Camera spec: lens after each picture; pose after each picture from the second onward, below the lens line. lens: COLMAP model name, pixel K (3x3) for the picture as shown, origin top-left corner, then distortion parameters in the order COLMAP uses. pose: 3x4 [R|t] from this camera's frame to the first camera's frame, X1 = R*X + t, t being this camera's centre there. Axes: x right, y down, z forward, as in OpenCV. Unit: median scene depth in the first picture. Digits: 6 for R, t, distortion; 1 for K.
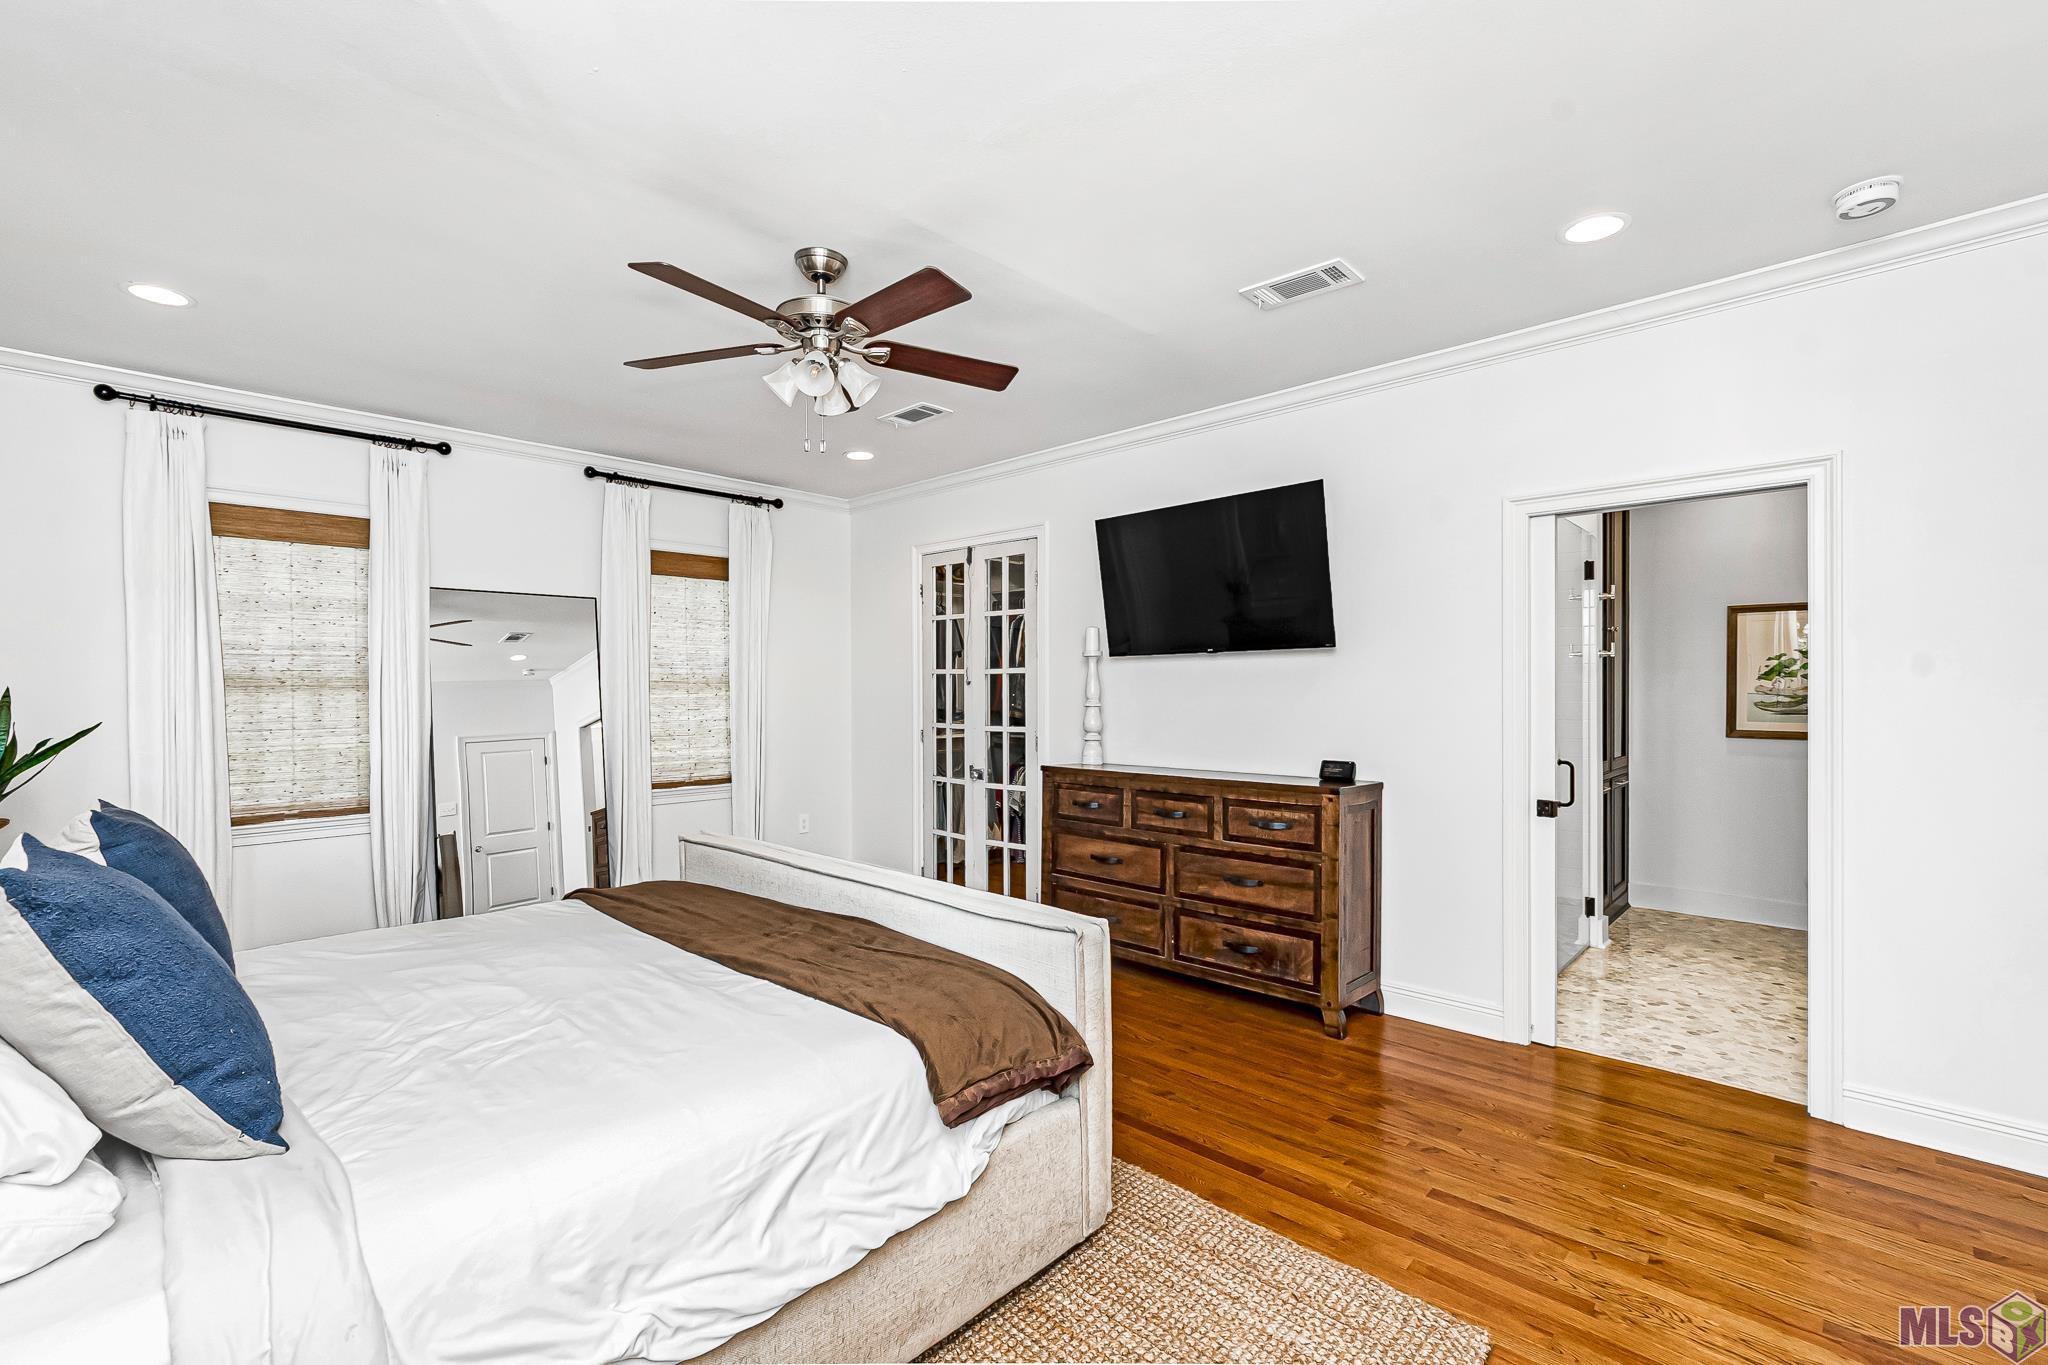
lens RADIAL K [[889.7, 0, 1014.9], [0, 889.7, 693.4], [0, 0, 1]] dist [-0.002466, -0.000182]
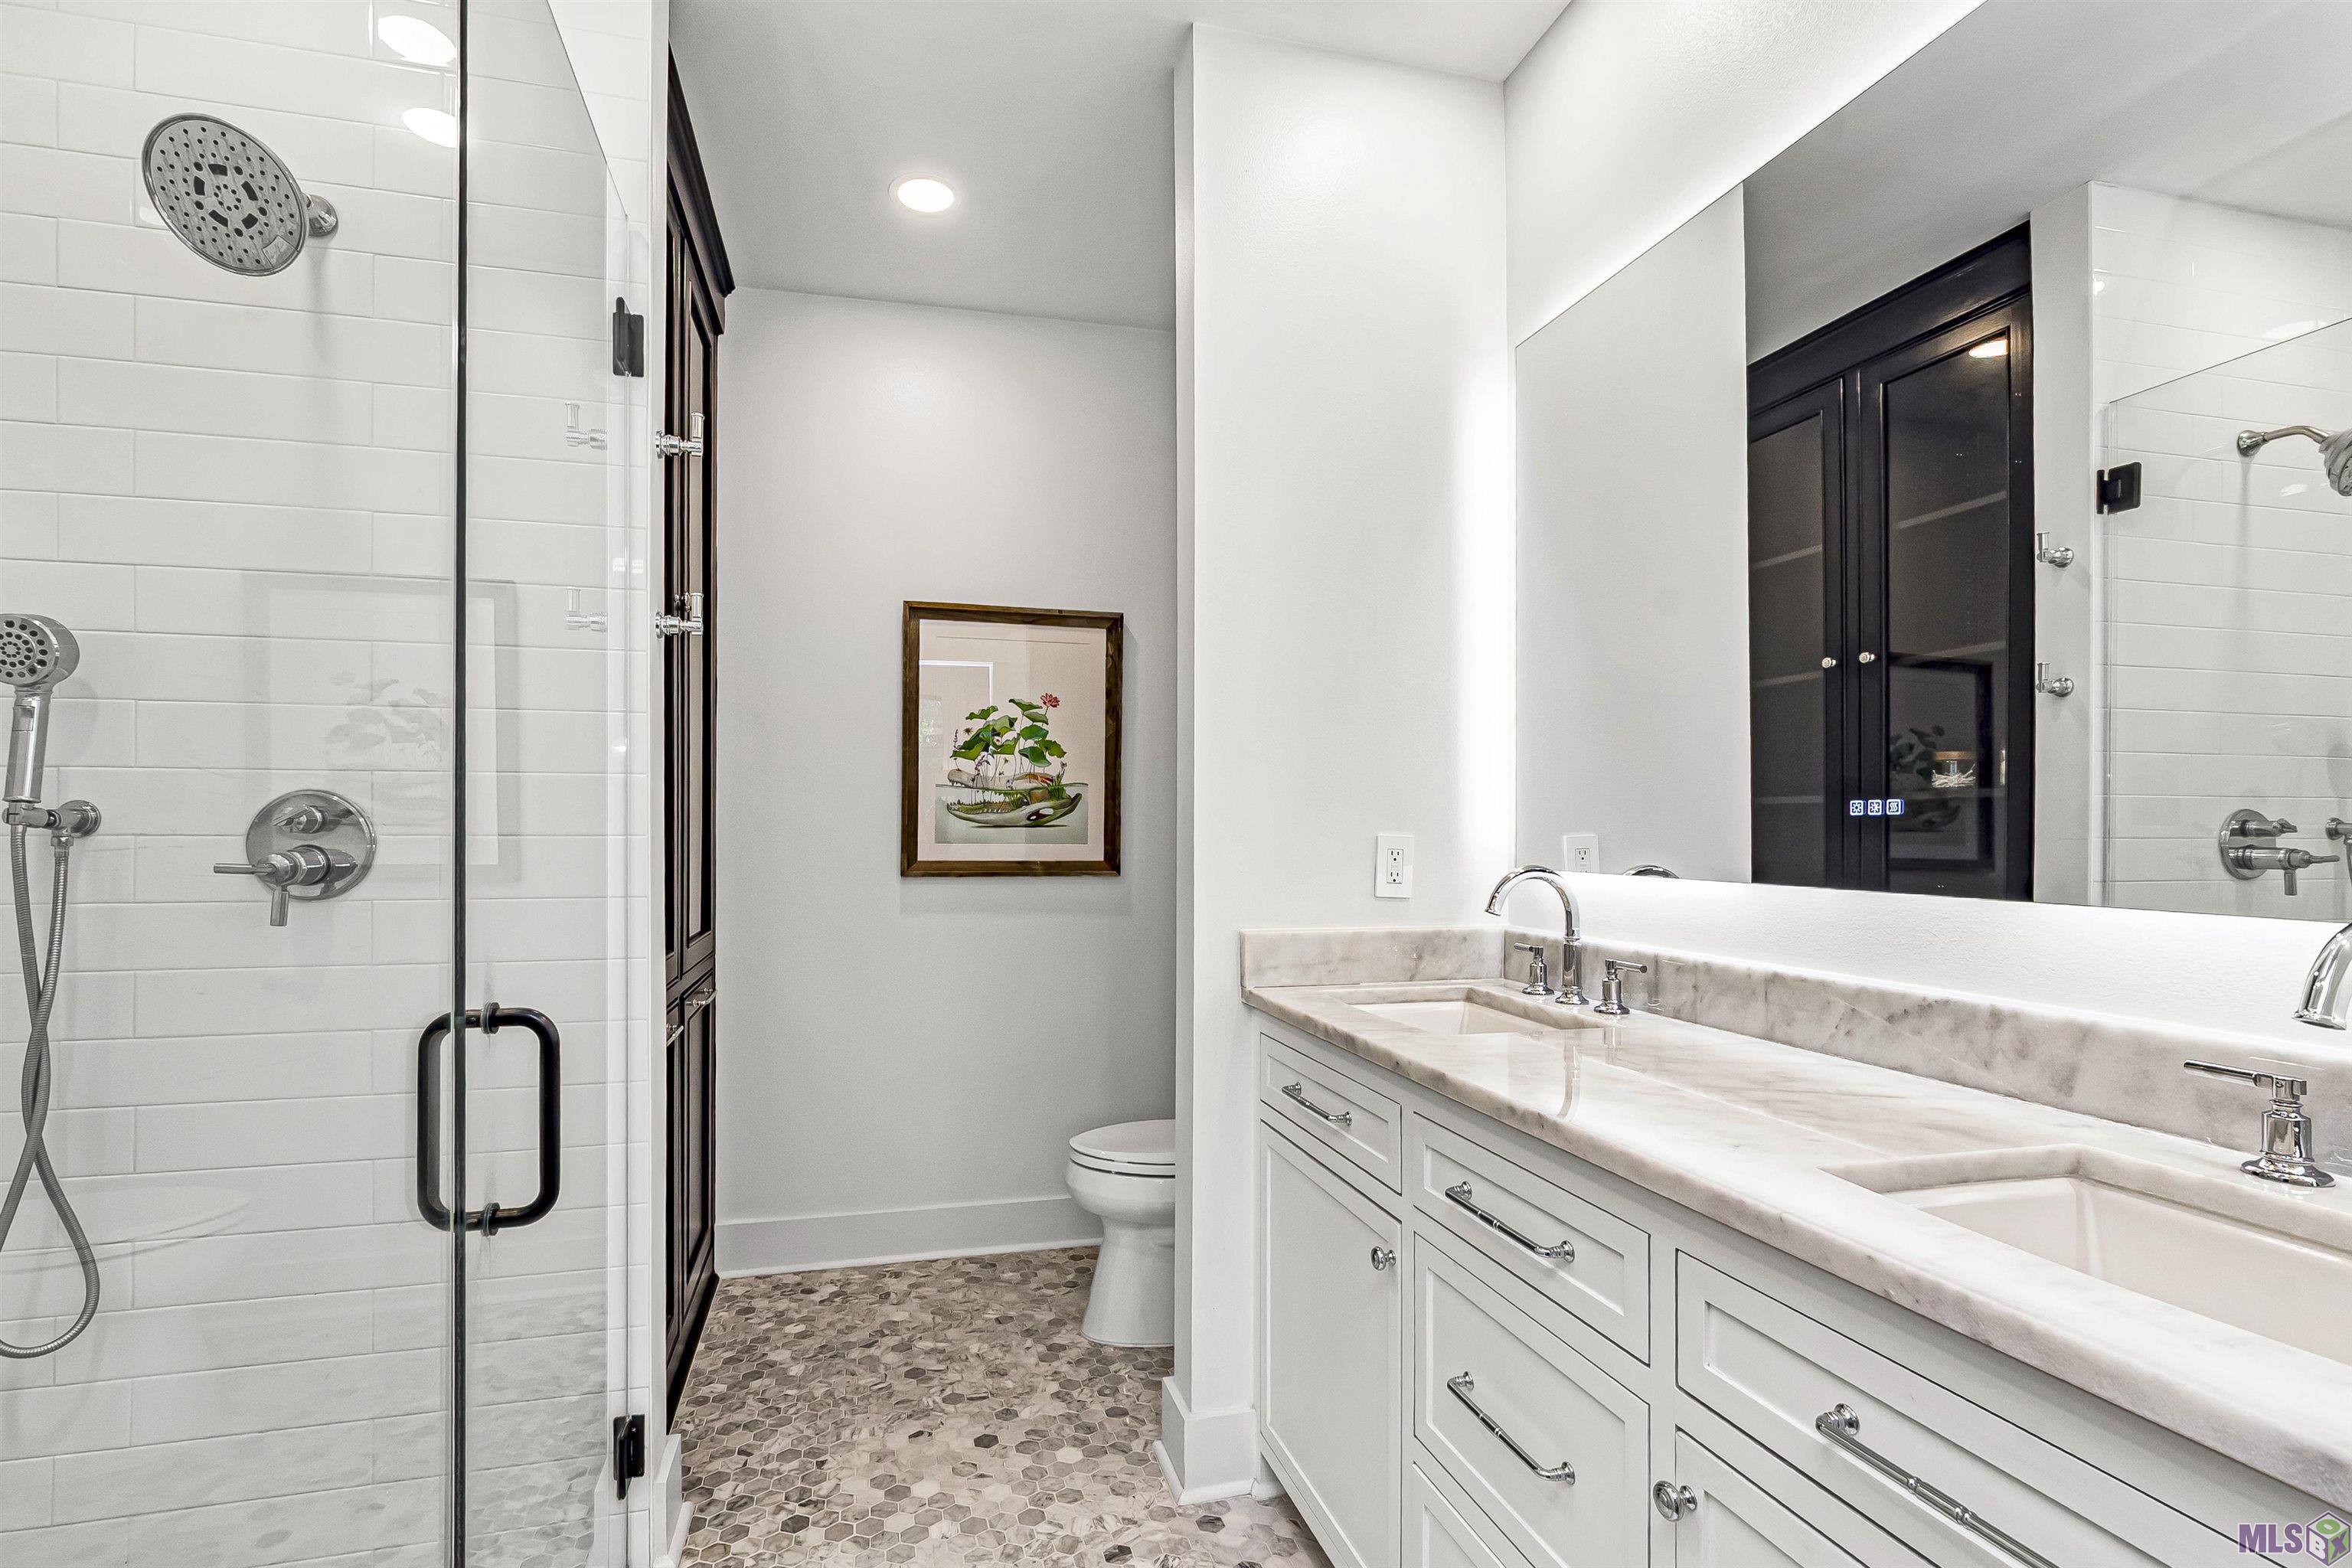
lens RADIAL K [[1095.7, 0, 1170.8], [0, 1095.7, 829.9], [0, 0, 1]] dist [-0.001190, -0.000179]
pose [[0.515098, 0.003900, 0.857122, 0.384599], [0.000452, 0.999988, -0.004822, 0.027614], [-0.857131, 0.002872, 0.515091, 0.591808]]
